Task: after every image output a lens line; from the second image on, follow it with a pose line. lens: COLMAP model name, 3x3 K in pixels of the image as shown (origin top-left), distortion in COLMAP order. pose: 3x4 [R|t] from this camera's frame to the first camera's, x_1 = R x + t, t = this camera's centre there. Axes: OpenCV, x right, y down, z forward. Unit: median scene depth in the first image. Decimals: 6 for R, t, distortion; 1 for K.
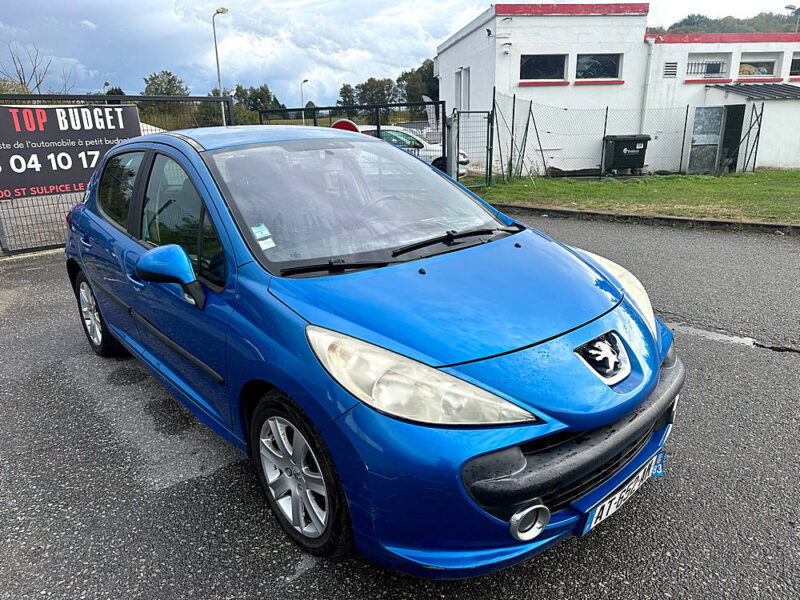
lens RADIAL K [[560.1, 0, 400.0], [0, 560.1, 300.0], [0, 0, 1]] dist [-0.002414, -0.006206]
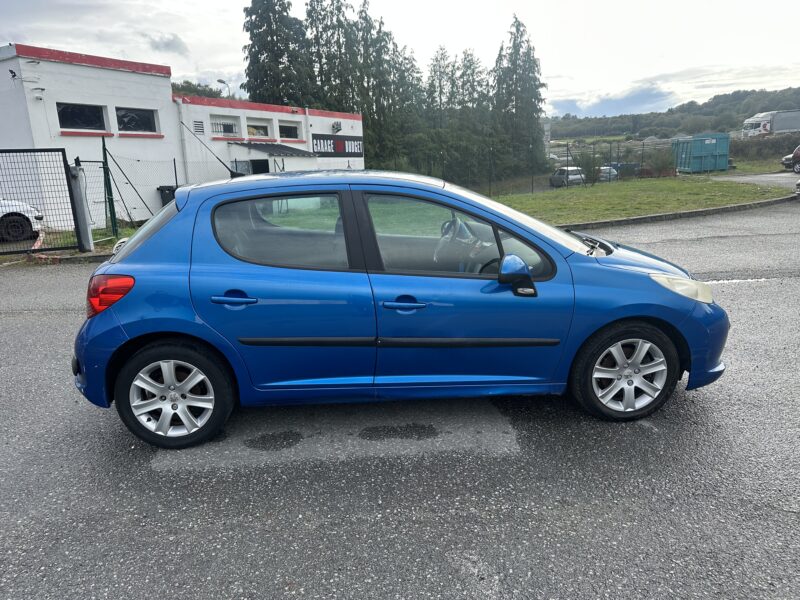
lens RADIAL K [[560.1, 0, 400.0], [0, 560.1, 300.0], [0, 0, 1]] dist [-0.002414, -0.006206]
pose [[0.619783, -0.171487, 0.765808, -0.187269], [0.237733, 0.971008, 0.025035, -0.010765], [-0.747899, 0.166542, 0.642582, 0.040761]]
